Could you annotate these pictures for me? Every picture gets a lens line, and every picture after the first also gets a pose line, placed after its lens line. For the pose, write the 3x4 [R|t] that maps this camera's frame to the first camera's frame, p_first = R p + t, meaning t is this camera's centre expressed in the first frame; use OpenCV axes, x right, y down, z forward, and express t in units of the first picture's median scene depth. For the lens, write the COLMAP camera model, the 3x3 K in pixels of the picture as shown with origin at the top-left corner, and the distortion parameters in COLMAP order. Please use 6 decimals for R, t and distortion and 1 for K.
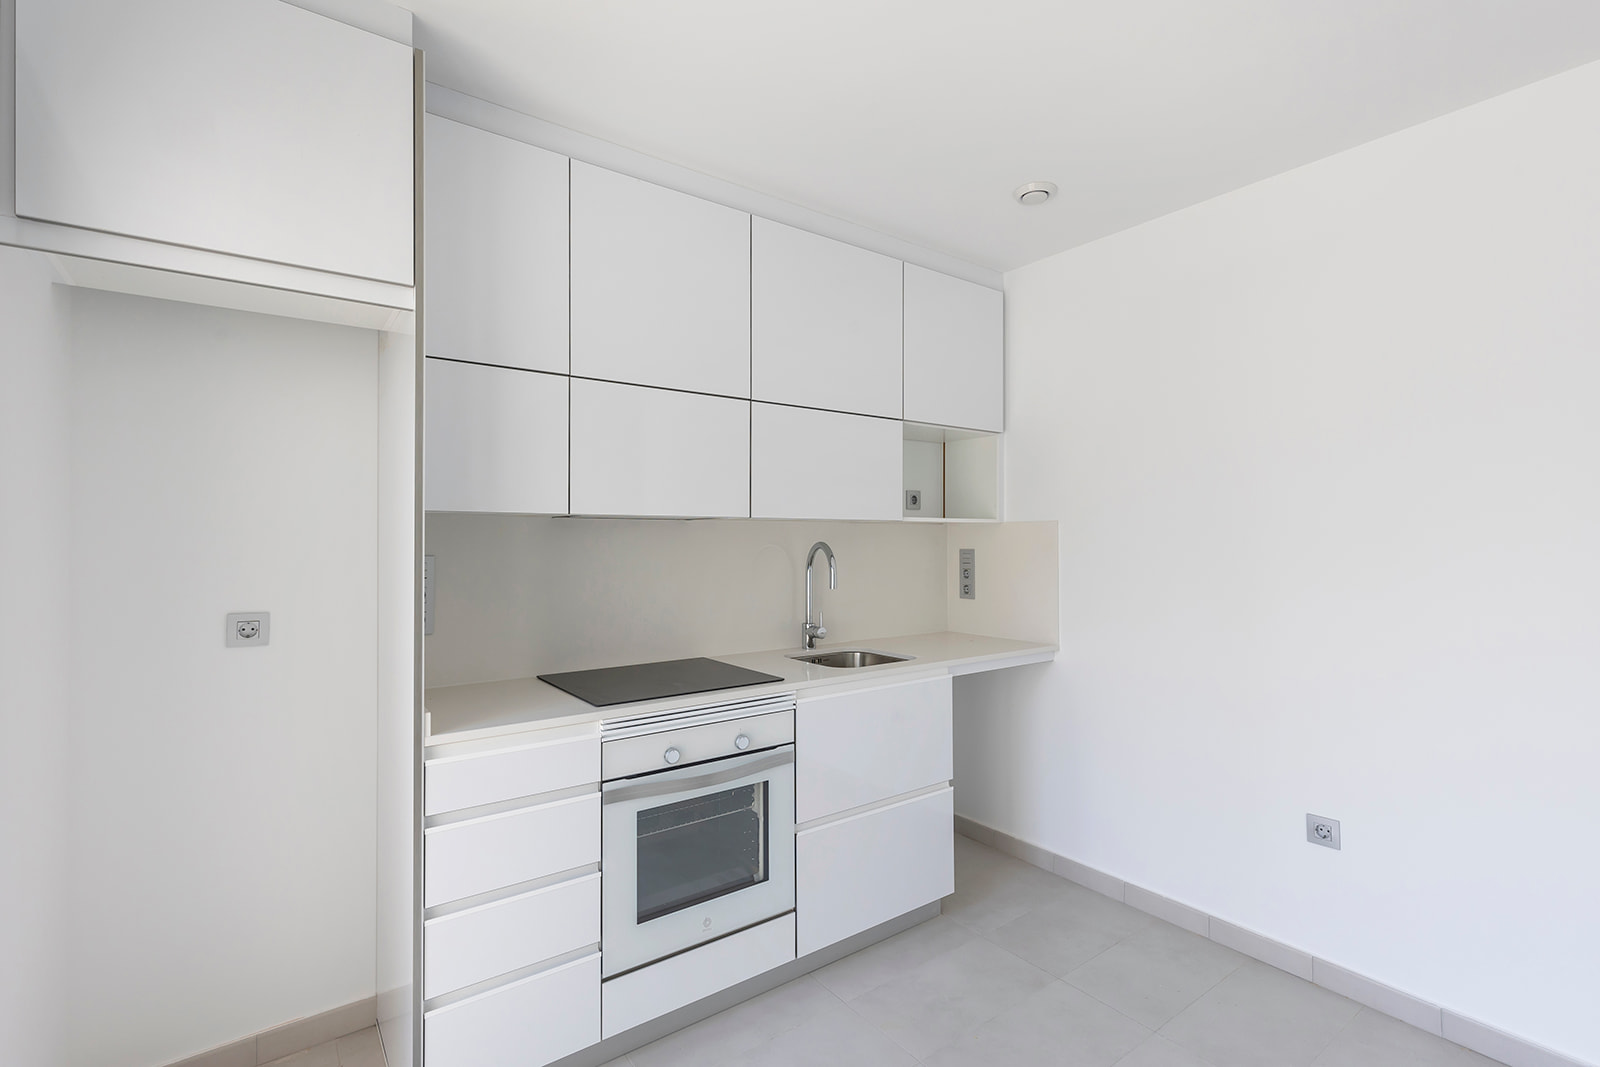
lens RADIAL K [[725.6, 0, 802.0], [0, 725.6, 534.5], [0, 0, 1]] dist [0.007849, -0.000585]
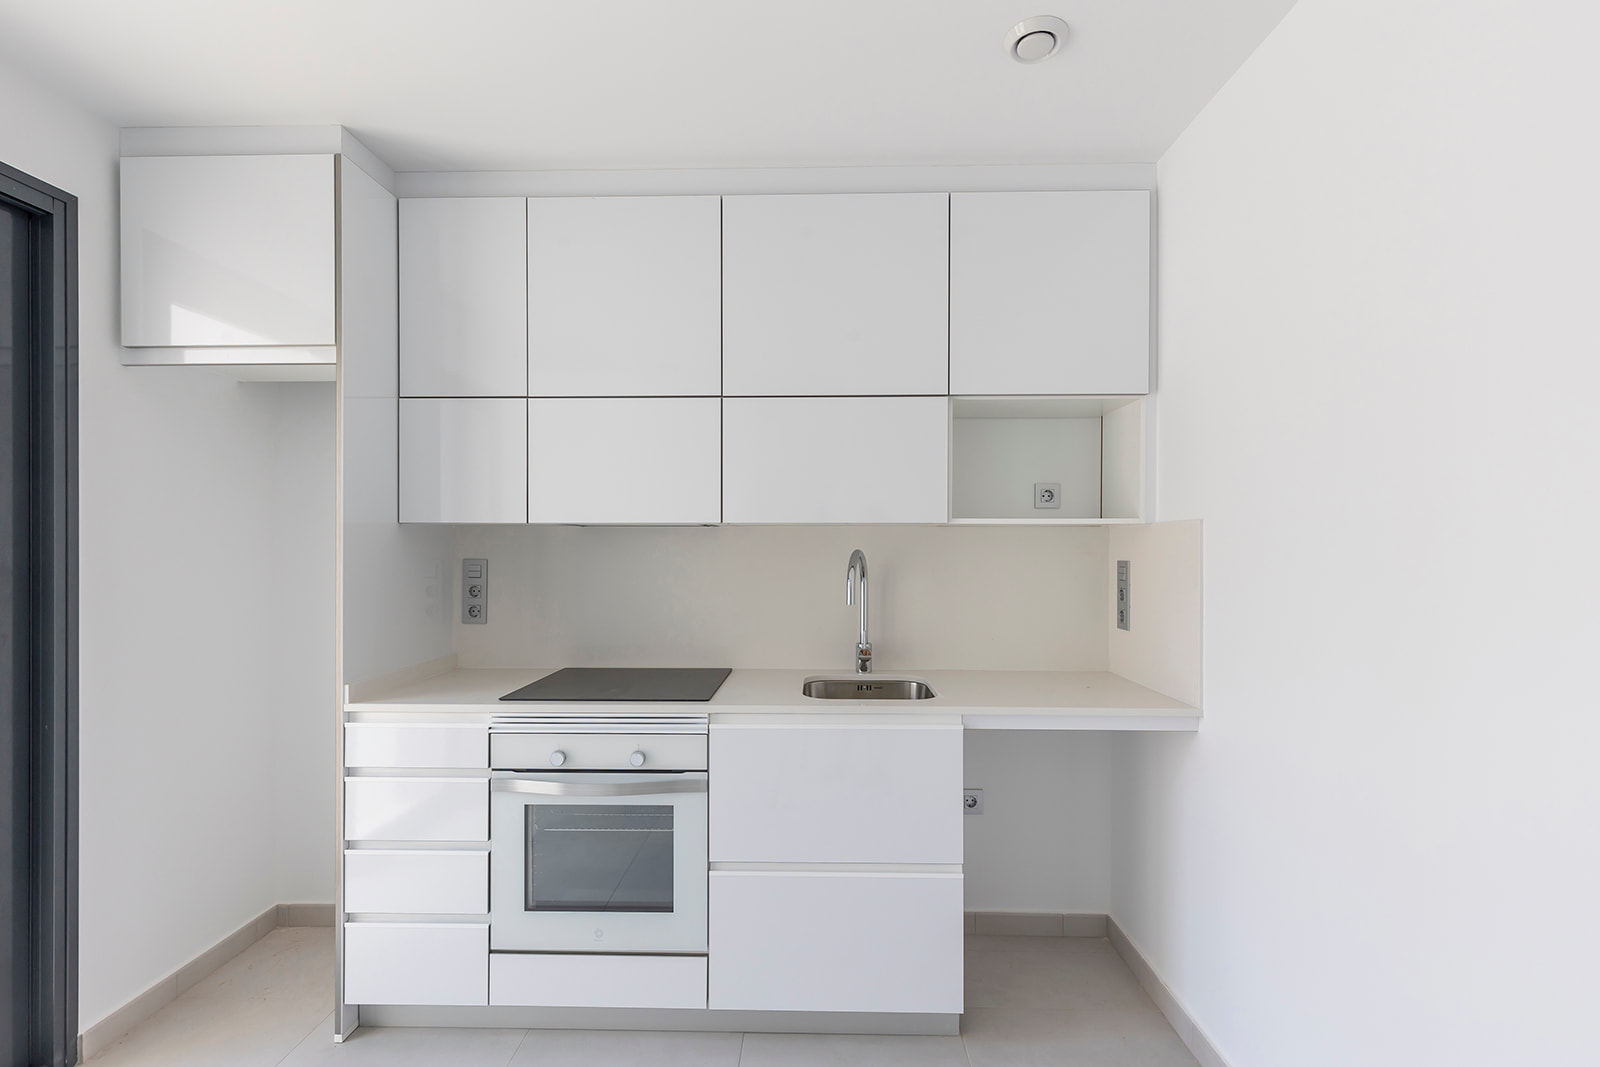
lens RADIAL K [[725.6, 0, 802.5], [0, 725.6, 546.4], [0, 0, 1]] dist [0.007849, -0.000585]
pose [[0.793902, 0.002653, -0.608040, 0.581134], [0.002122, 0.999972, 0.007134, 0.000235], [0.608042, -0.006954, 0.793874, 0.324143]]
